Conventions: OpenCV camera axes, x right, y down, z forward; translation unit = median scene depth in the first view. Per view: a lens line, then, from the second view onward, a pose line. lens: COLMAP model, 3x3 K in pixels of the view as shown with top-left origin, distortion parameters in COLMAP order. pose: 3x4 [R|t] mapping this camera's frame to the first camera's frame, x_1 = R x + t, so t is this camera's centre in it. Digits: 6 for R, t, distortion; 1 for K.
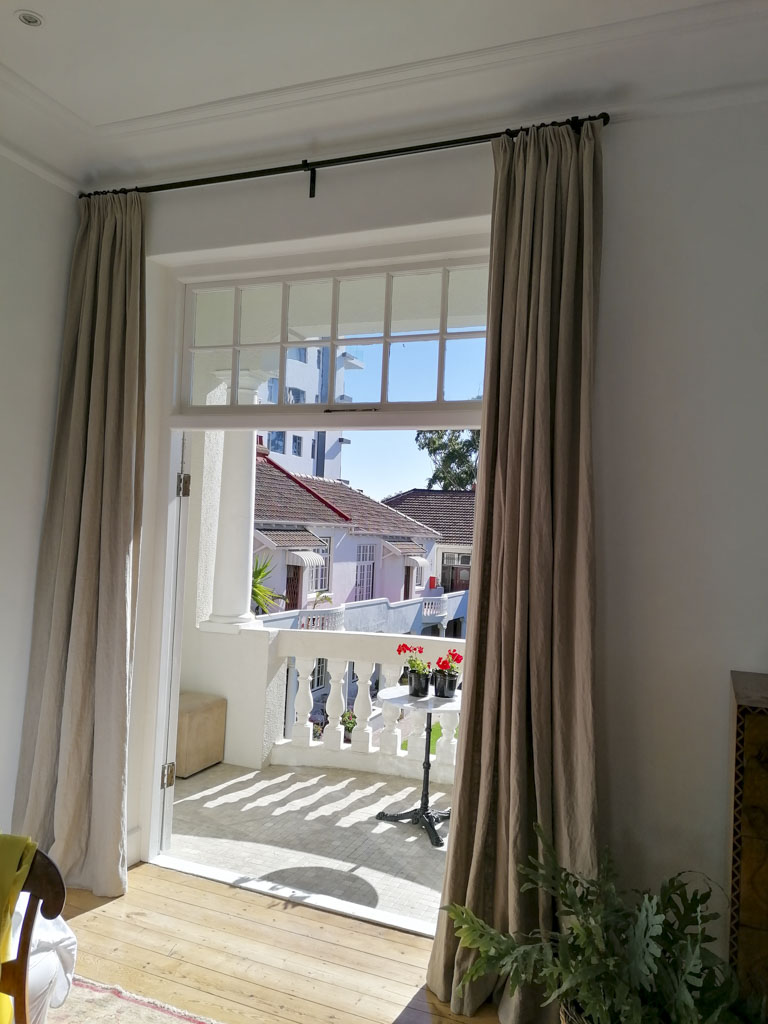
lens RADIAL K [[763.1, 0, 384.0], [0, 763.1, 512.0], [0, 0, 1]] dist [0.112613, -0.141607]
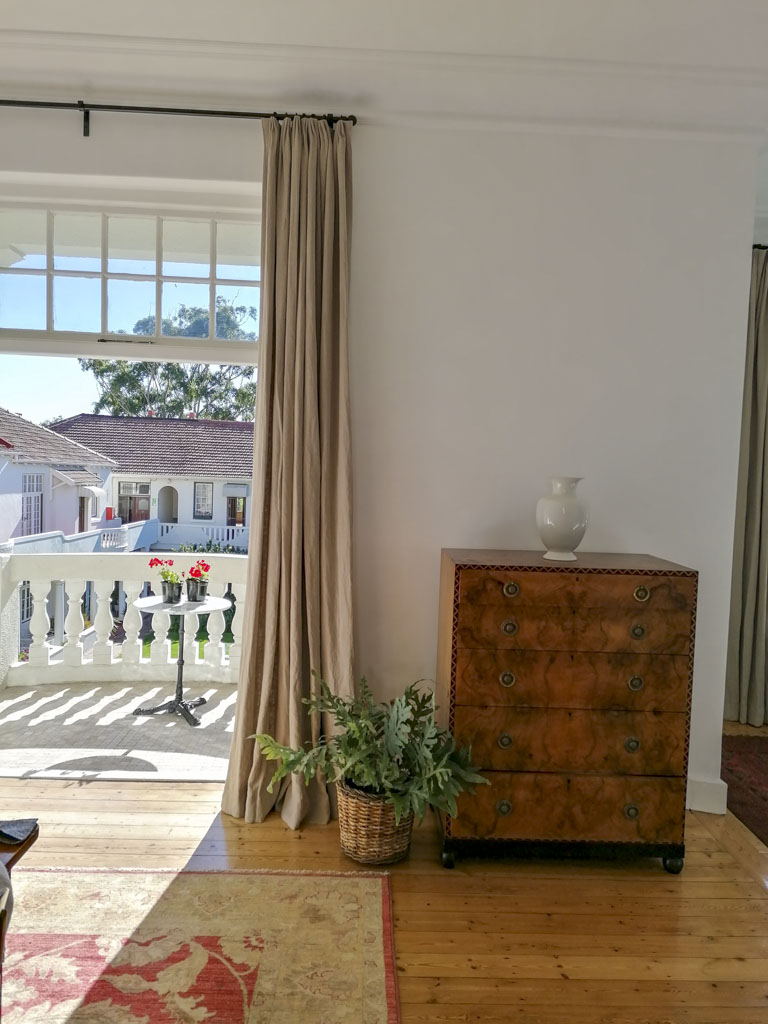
lens RADIAL K [[763.1, 0, 384.0], [0, 763.1, 512.0], [0, 0, 1]] dist [0.112613, -0.141607]
pose [[0.913550, -0.034964, 0.405221, -0.123589], [-0.002931, 0.995706, 0.092521, 0.004302], [-0.406717, -0.085710, 0.909525, -0.130534]]
